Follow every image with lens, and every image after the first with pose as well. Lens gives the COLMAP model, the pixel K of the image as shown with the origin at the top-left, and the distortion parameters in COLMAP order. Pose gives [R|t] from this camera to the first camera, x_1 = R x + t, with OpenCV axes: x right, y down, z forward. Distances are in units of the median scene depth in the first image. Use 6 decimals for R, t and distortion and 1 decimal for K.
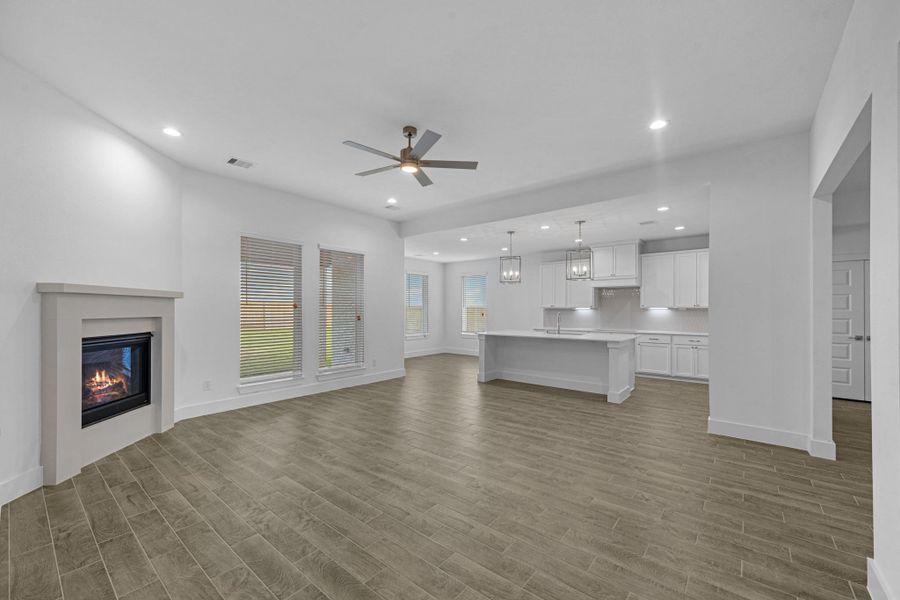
lens RADIAL K [[367.8, 0, 449.1], [0, 367.8, 306.0], [0, 0, 1]] dist [0.019478, 0.000272]
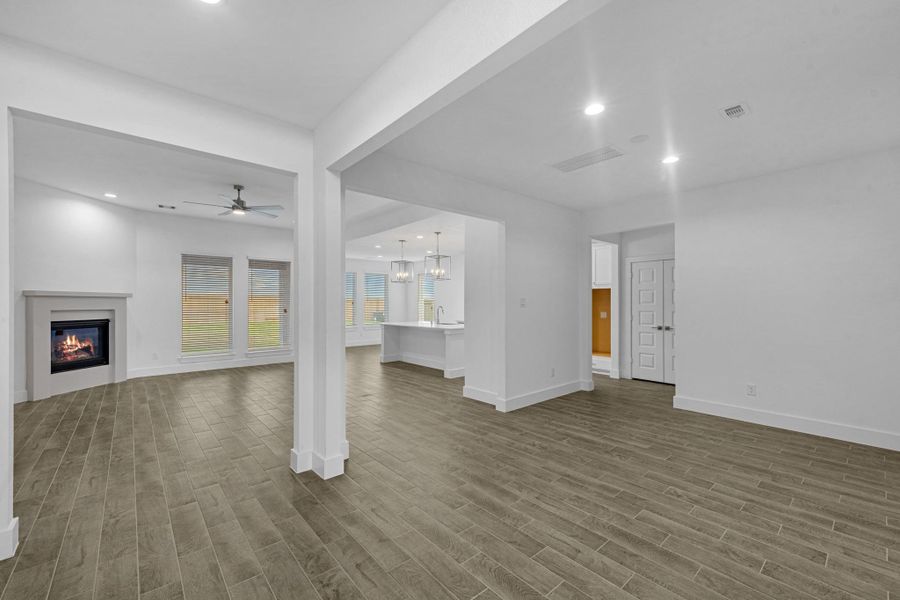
lens RADIAL K [[367.8, 0, 433.3], [0, 367.8, 299.2], [0, 0, 1]] dist [0.019478, 0.000272]
pose [[0.984516, -0.005142, -0.175221, 0.787737], [0.004642, 0.999984, -0.003264, -0.002713], [0.175235, 0.002400, 0.984524, -0.301515]]
